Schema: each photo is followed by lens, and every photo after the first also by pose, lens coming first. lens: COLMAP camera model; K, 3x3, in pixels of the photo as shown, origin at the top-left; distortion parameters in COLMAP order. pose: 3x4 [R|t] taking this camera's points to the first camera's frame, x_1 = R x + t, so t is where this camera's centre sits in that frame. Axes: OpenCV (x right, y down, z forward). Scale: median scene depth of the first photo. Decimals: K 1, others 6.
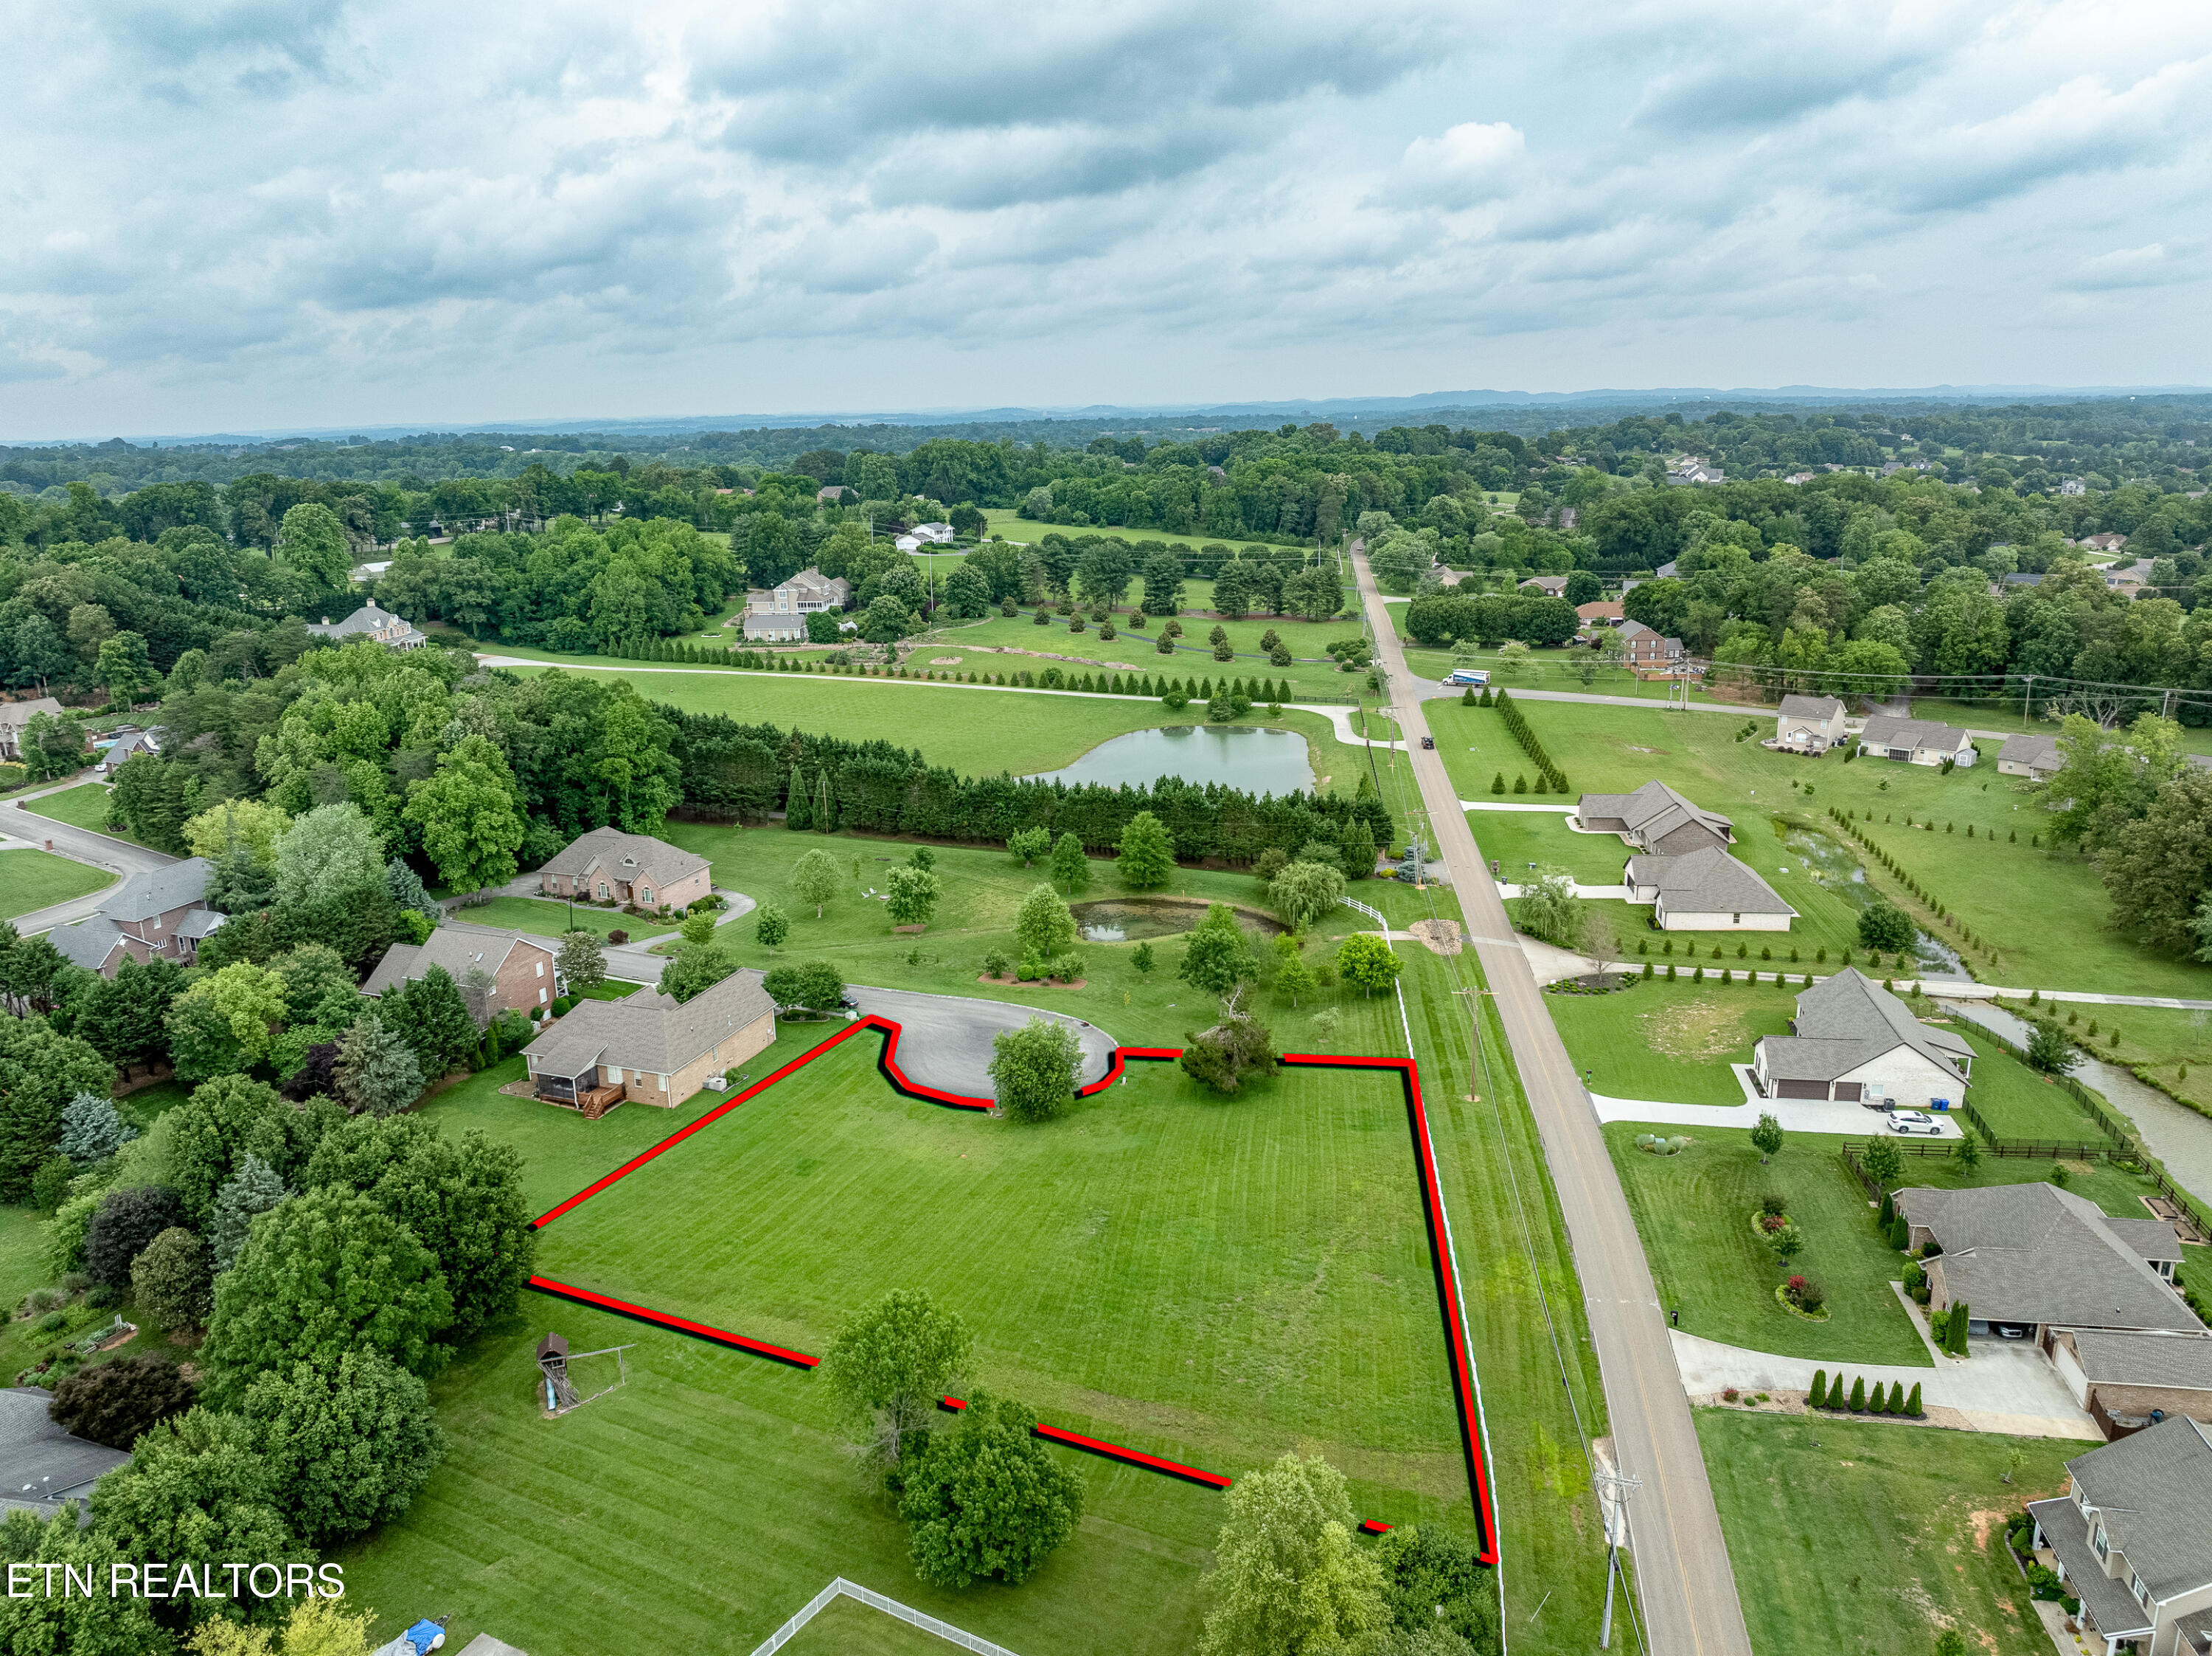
lens RADIAL K [[1552.0, 0, 1113.3], [0, 1552.0, 830.1], [0, 0, 1]] dist [-0.025075, -0.025308]
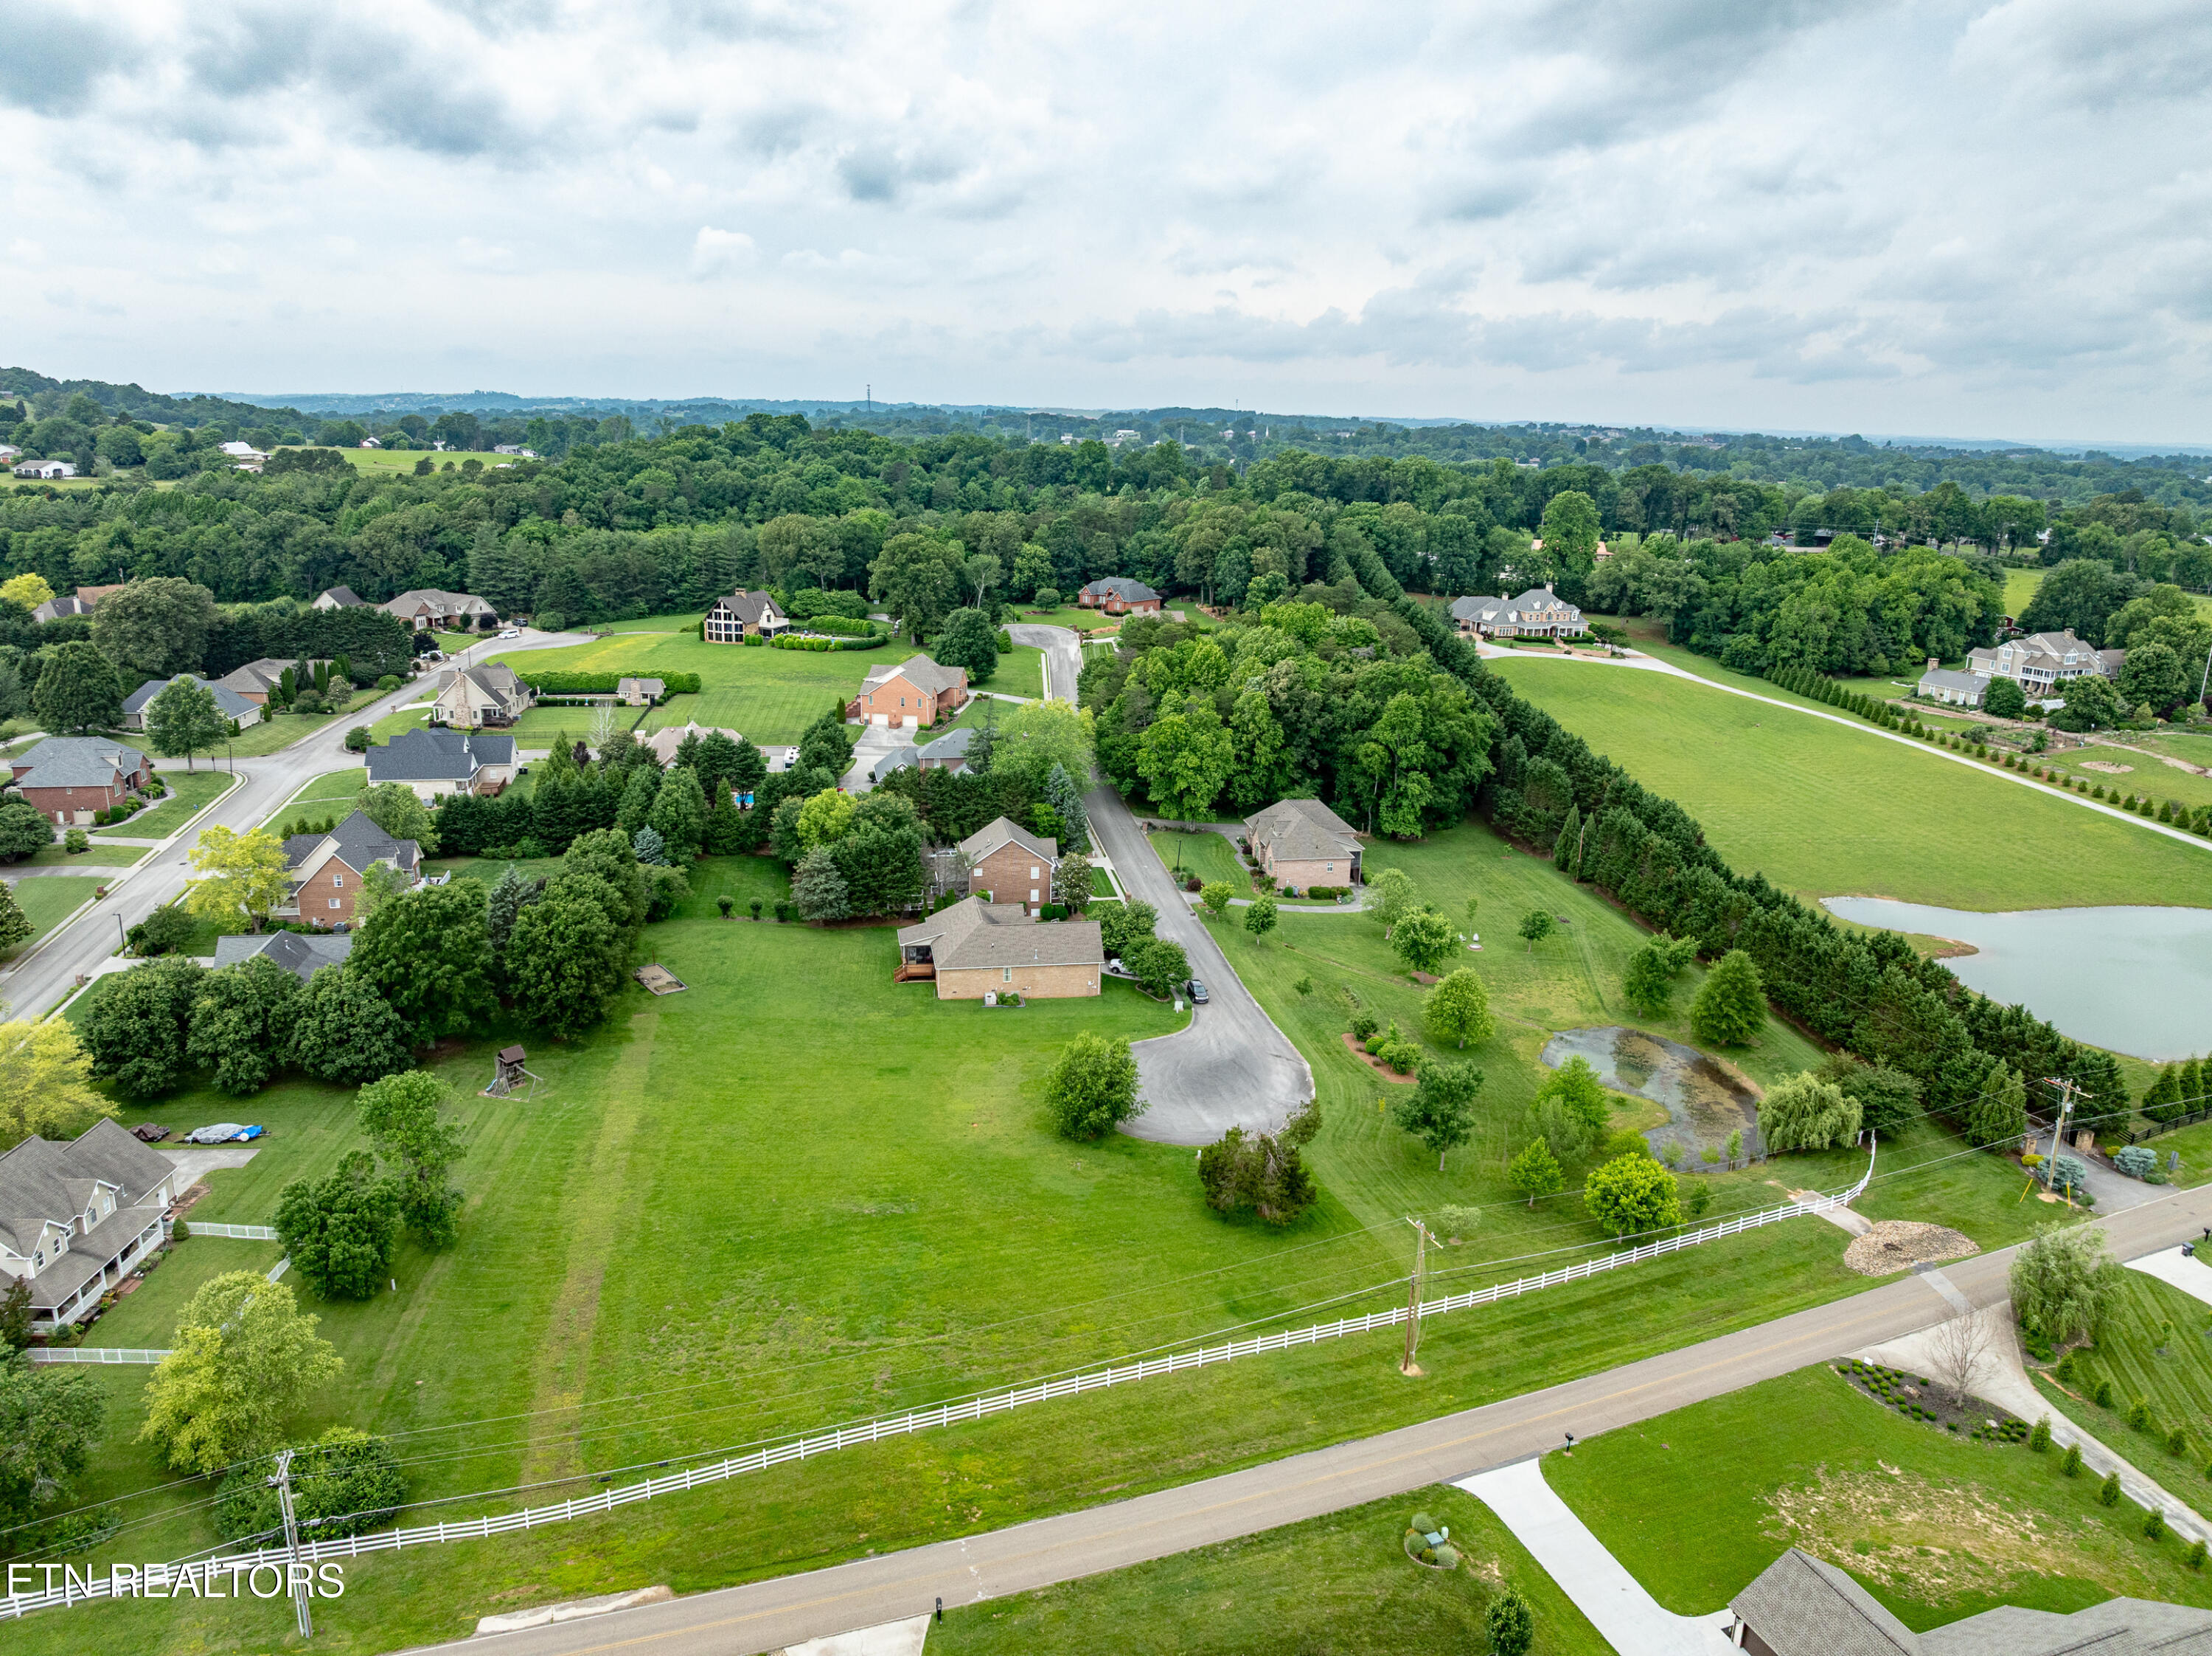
lens RADIAL K [[1552.0, 0, 1113.3], [0, 1552.0, 830.1], [0, 0, 1]] dist [-0.025075, -0.025308]
pose [[0.509934, 0.262312, -0.819243, 0.308512], [-0.265563, 0.953857, 0.140115, -0.061067], [0.818195, 0.146111, 0.556065, 0.193880]]
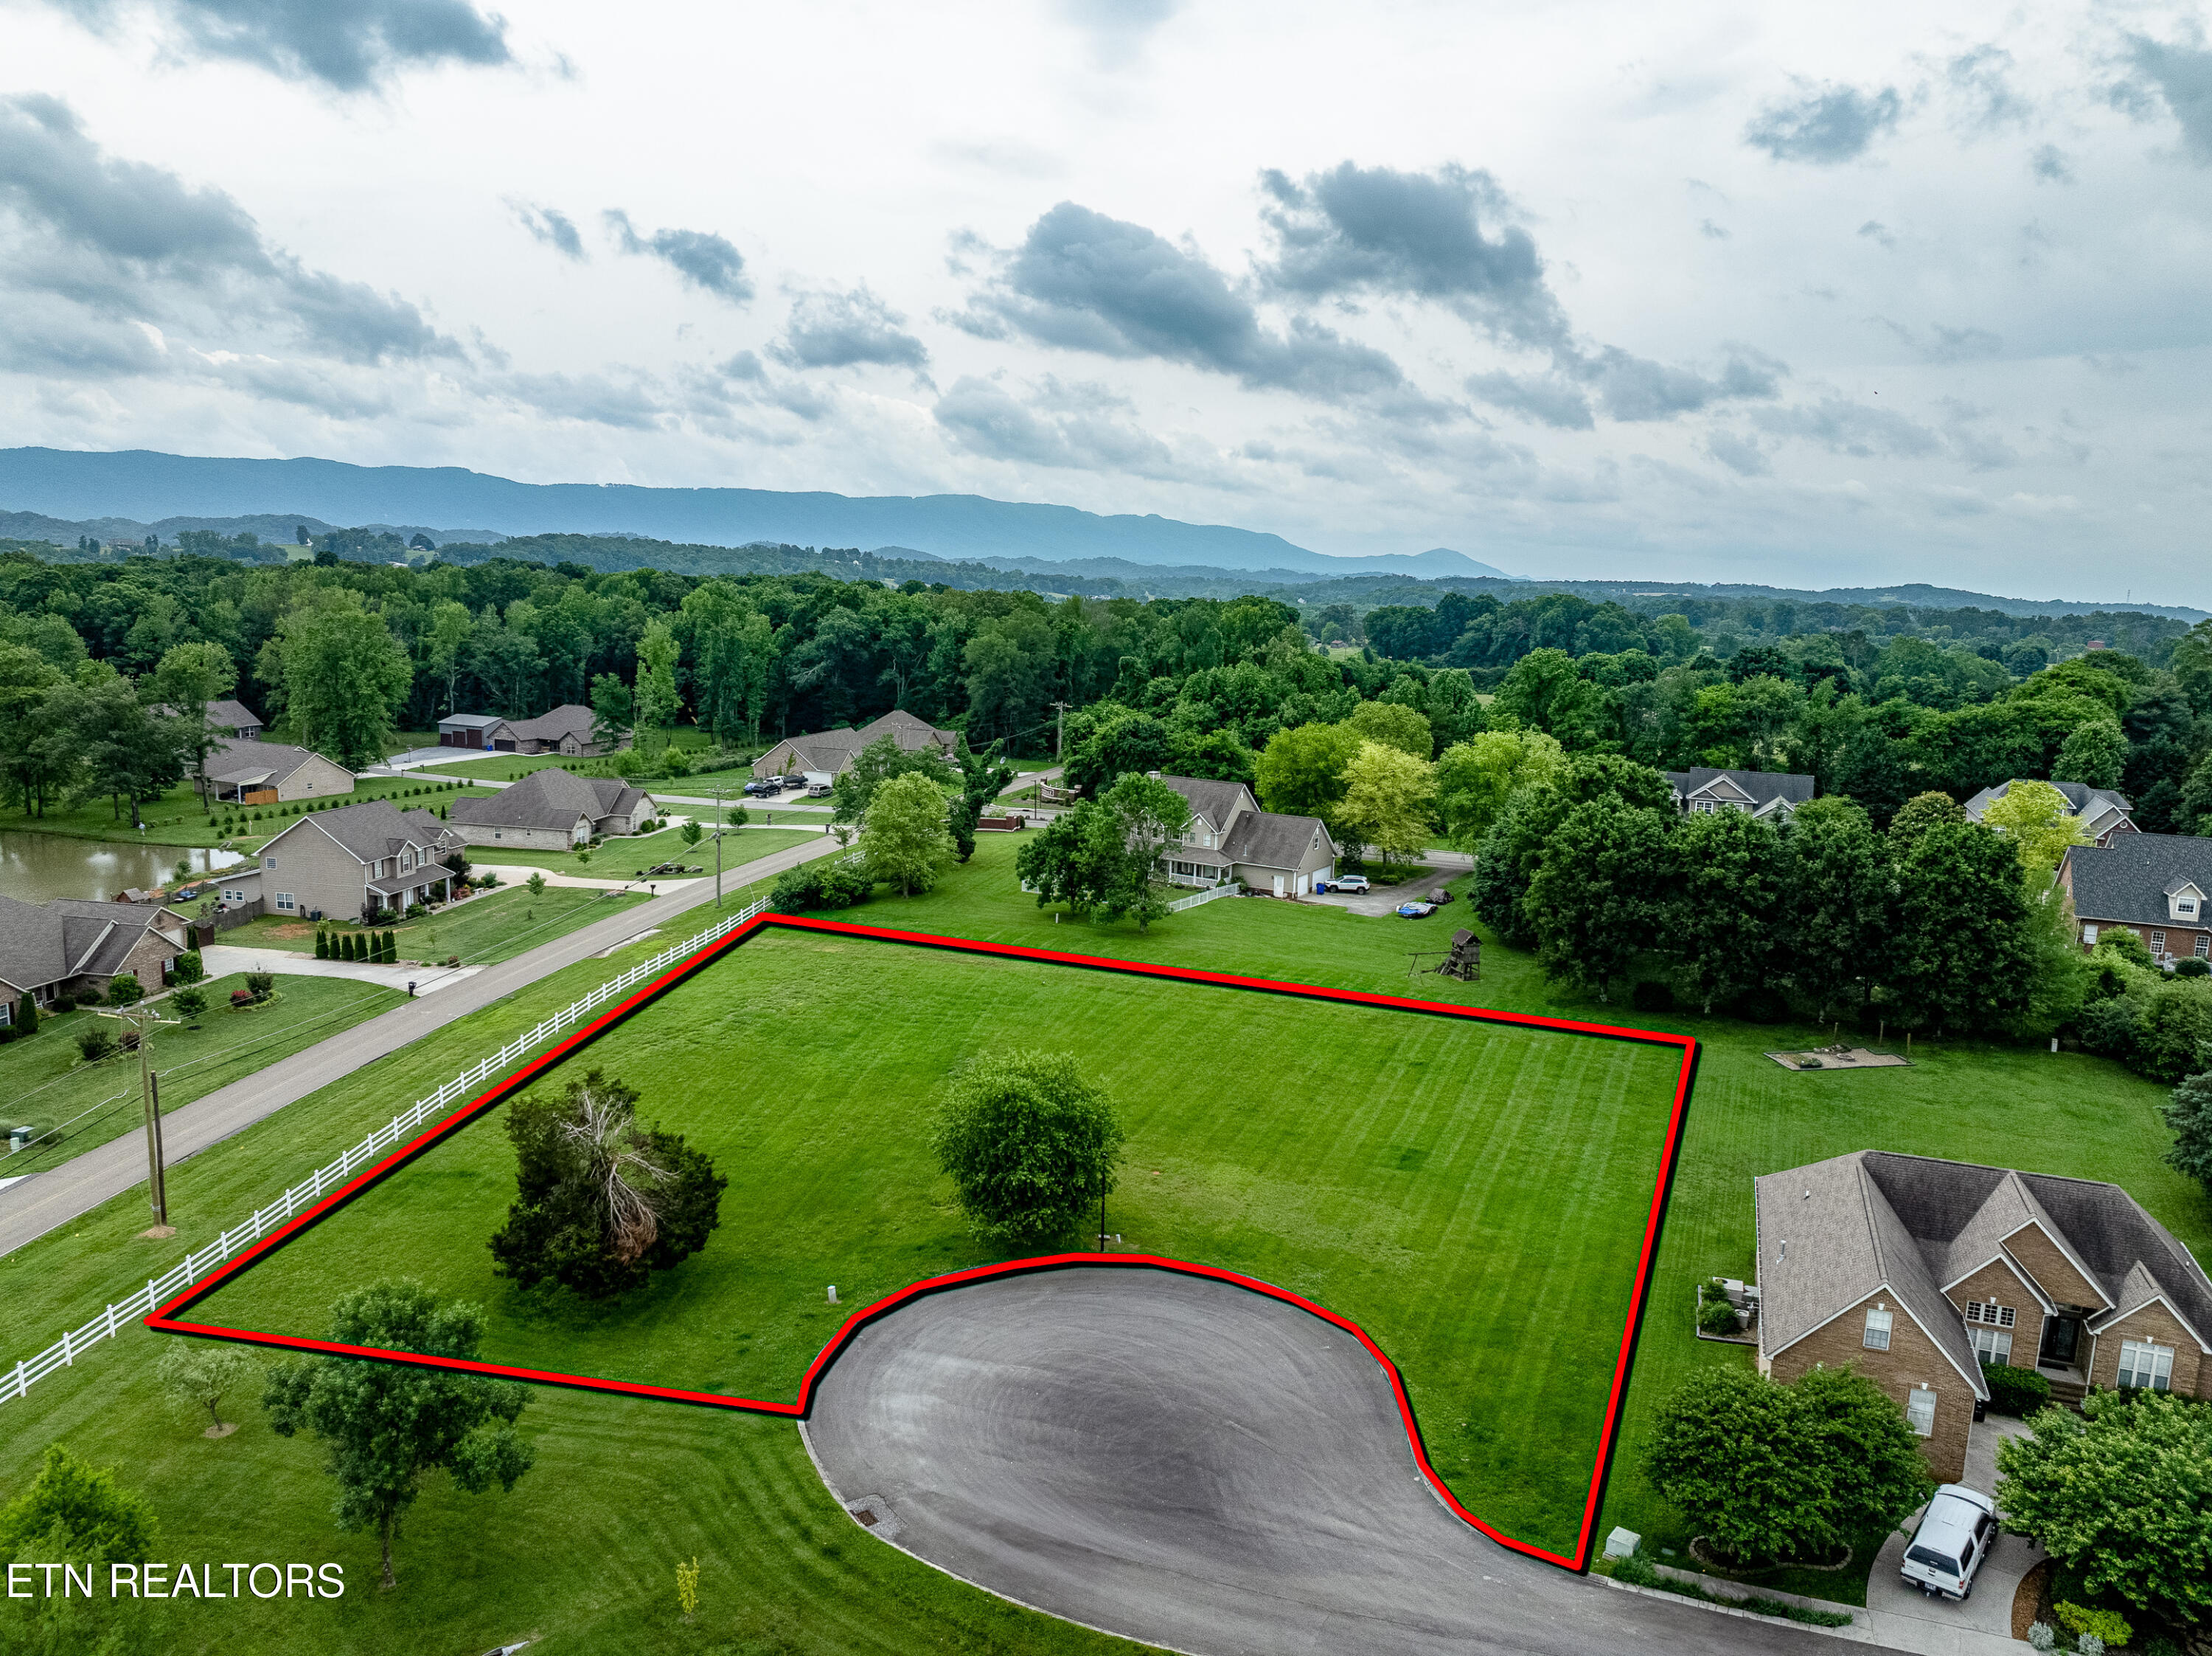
lens RADIAL K [[1555.4, 0, 1112.4], [0, 1555.4, 826.5], [0, 0, 1]] dist [-0.061260, 0.037567]
pose [[-0.999782, -0.011862, 0.017160, -0.036583], [-0.003538, 0.907098, 0.420905, -0.068283], [-0.020559, 0.420753, -0.906942, 0.614555]]
